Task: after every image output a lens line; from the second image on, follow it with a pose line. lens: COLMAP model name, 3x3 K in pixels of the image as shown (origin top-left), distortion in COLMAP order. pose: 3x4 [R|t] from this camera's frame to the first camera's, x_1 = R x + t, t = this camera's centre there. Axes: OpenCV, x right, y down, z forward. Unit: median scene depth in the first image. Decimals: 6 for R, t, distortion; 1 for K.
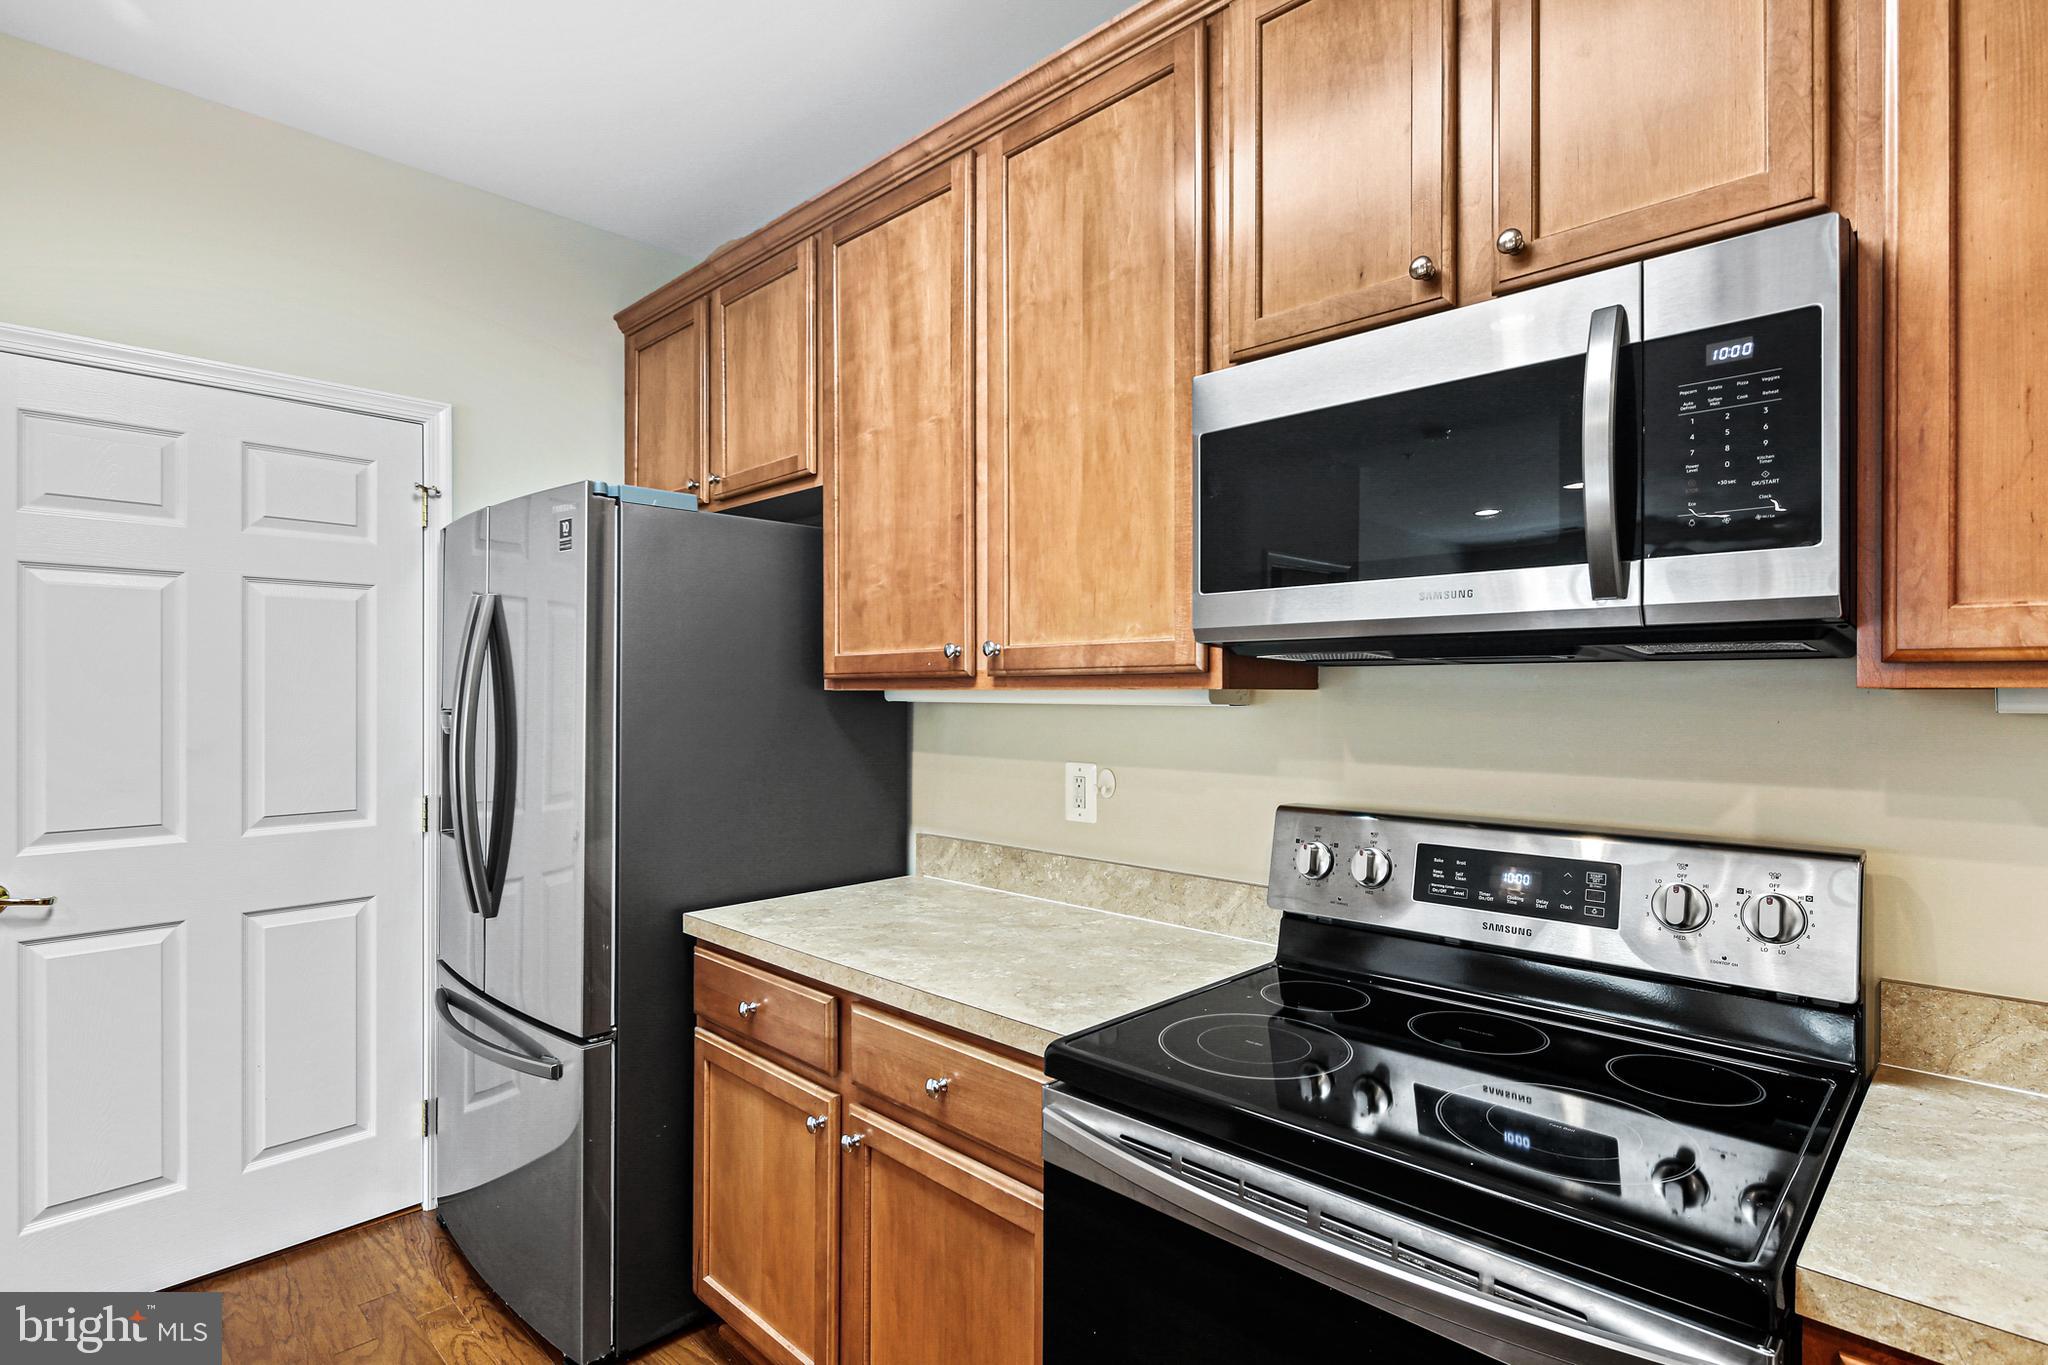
lens RADIAL K [[1010.6, 0, 1025.2], [0, 1010.6, 694.6], [0, 0, 1]] dist [-0.000669, -0.001200]
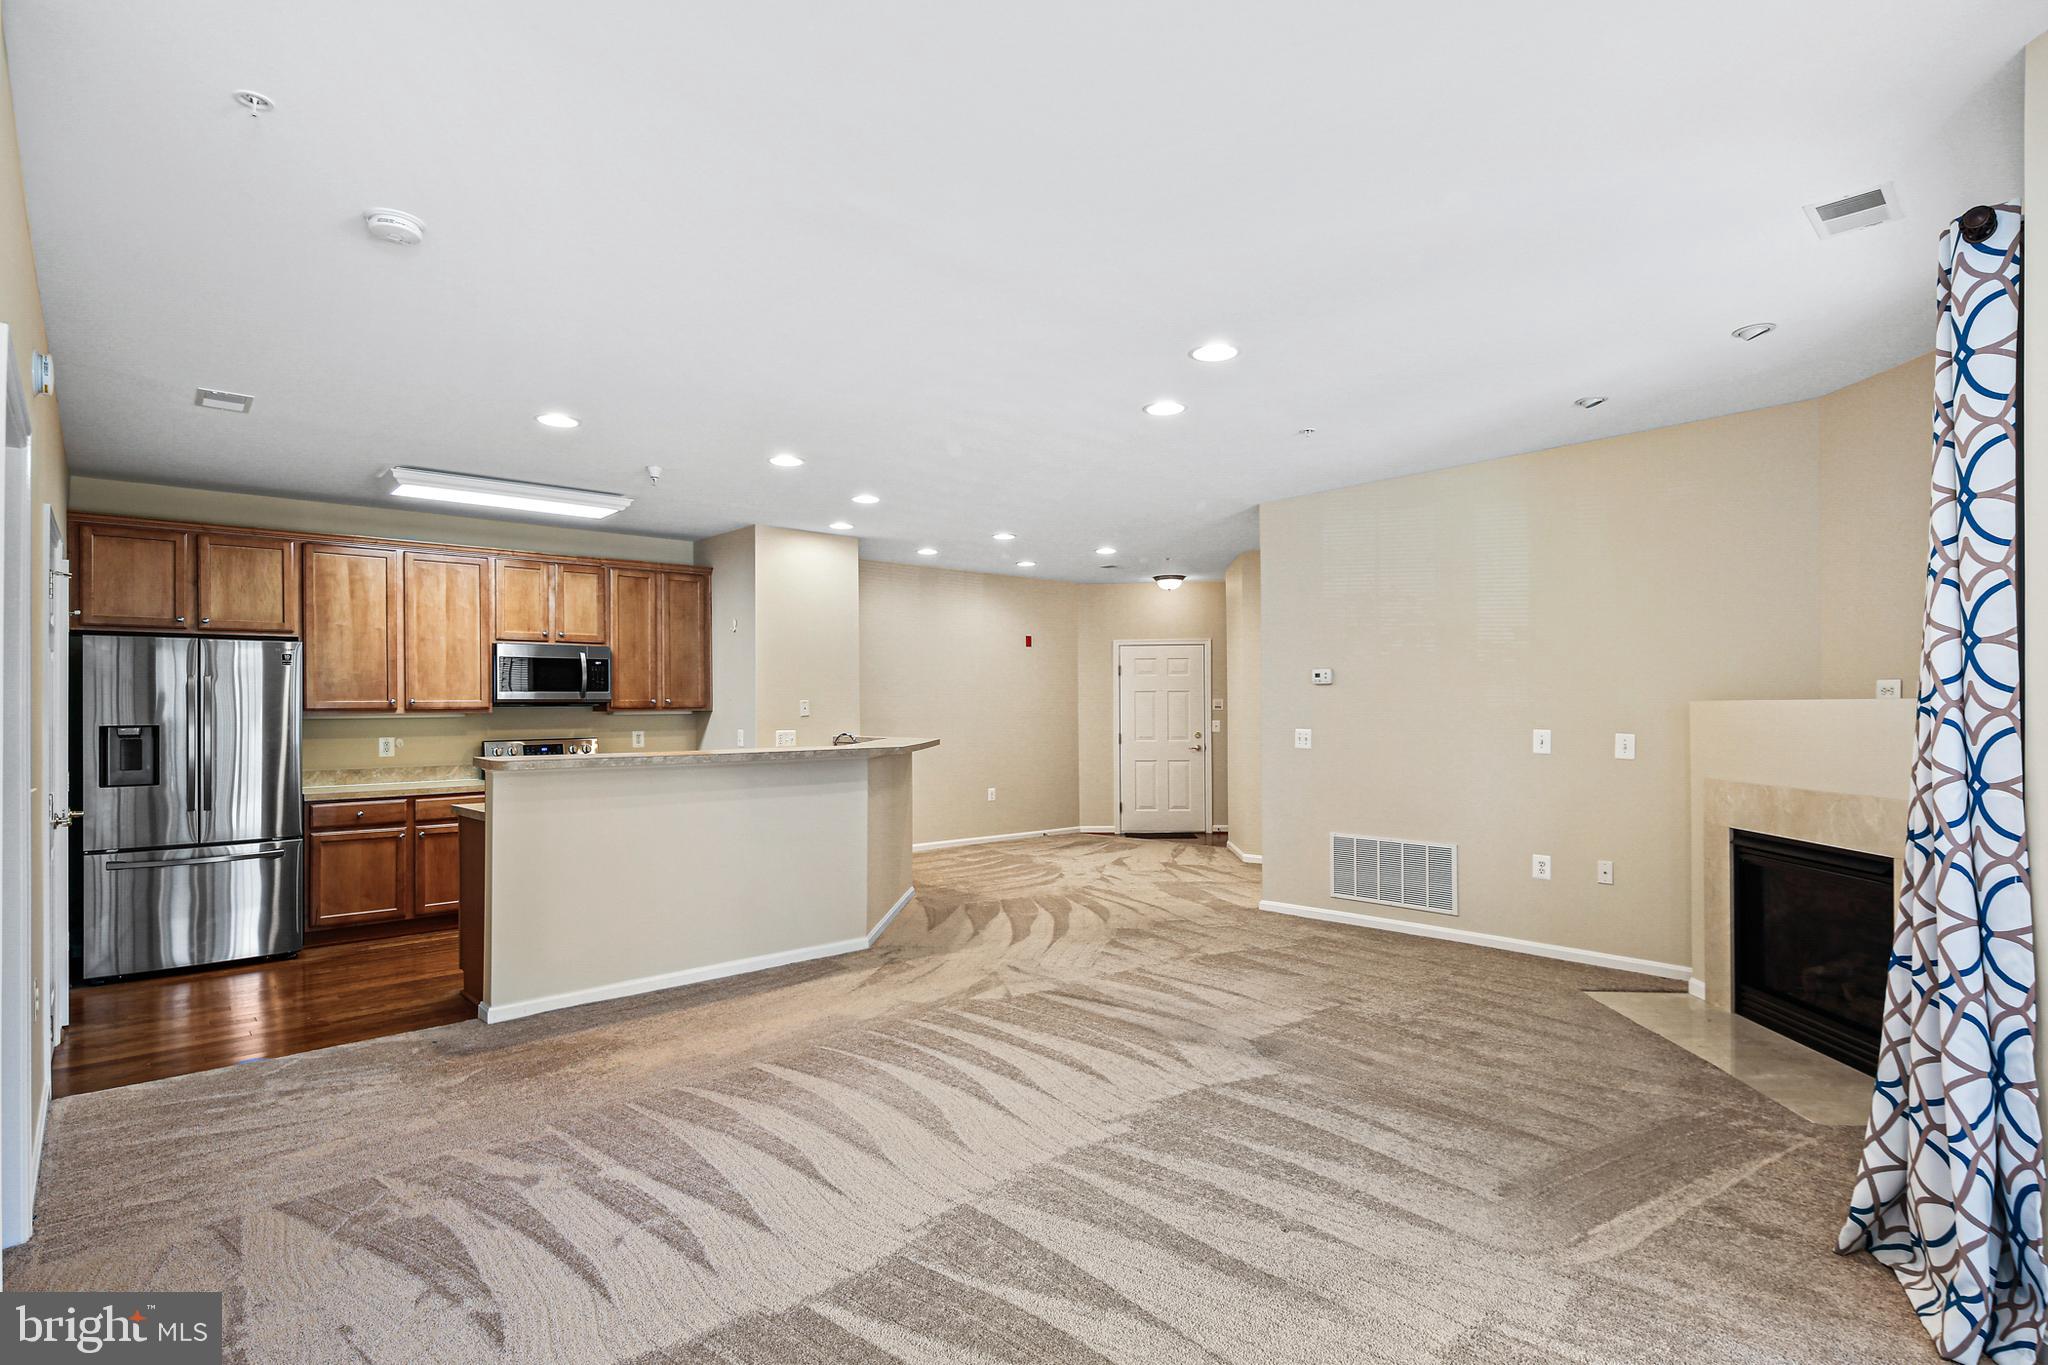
lens RADIAL K [[1018.1, 0, 1026.5], [0, 1018.1, 709.0], [0, 0, 1]] dist [0.004072, -0.001333]
pose [[0.060833, -0.003492, 0.998142, -3.232639], [0.010498, 0.999941, 0.002859, -0.007486], [-0.998093, 0.010305, 0.060866, -1.249705]]
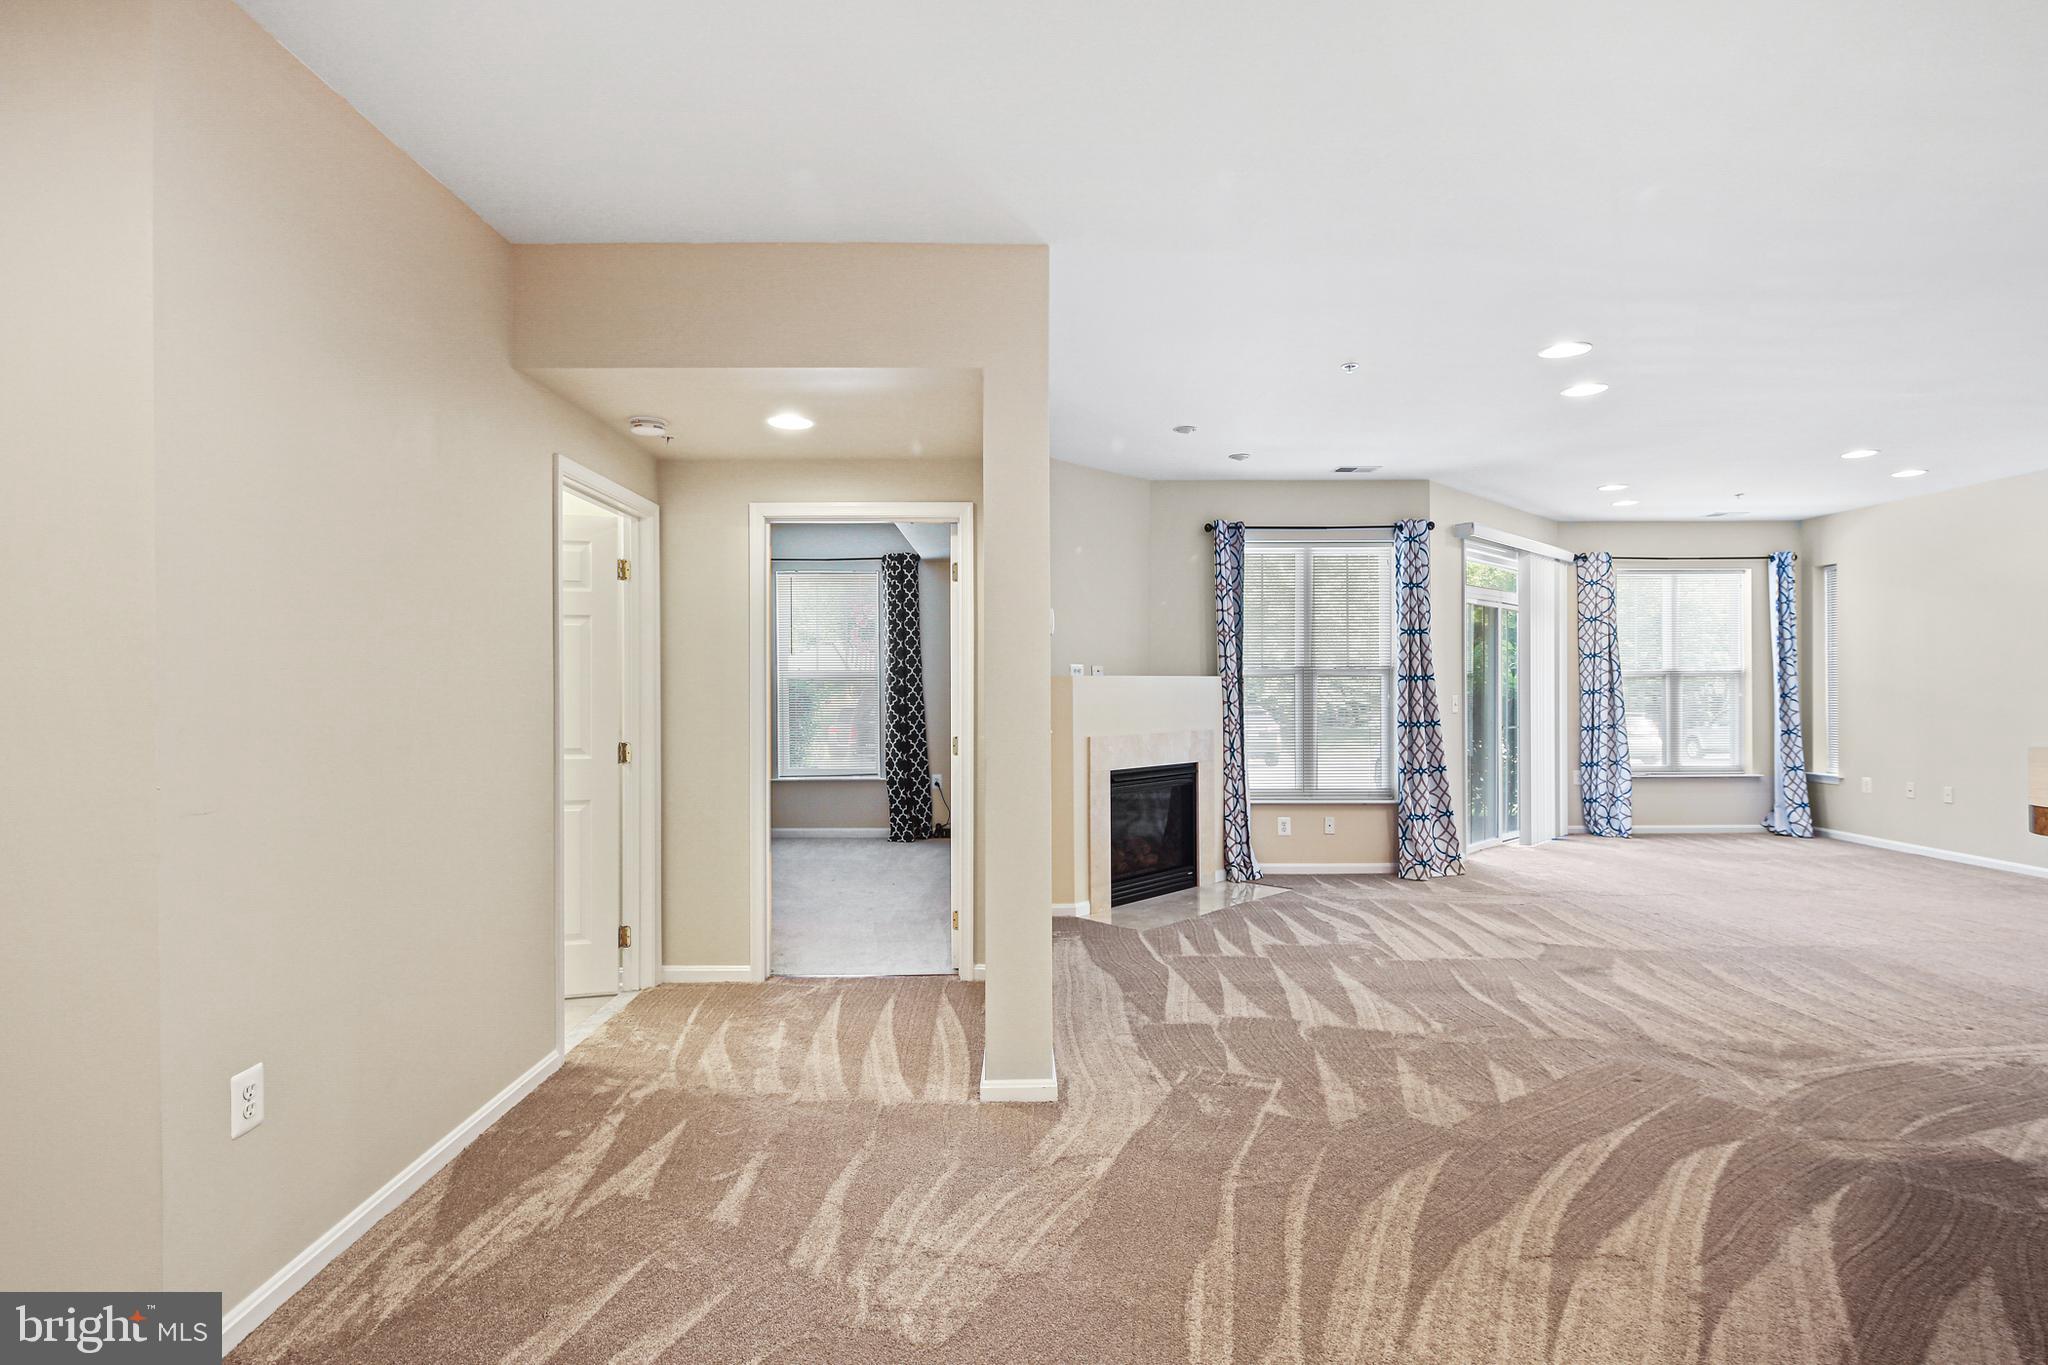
lens RADIAL K [[1016.2, 0, 1019.4], [0, 1016.2, 689.8], [0, 0, 1]] dist [0.008276, -0.006151]
pose [[-0.711395, 0.004893, -0.702776, 1.456769], [0.001741, 0.999985, 0.005200, 0.022349], [0.702791, 0.002475, -0.711393, -0.707422]]
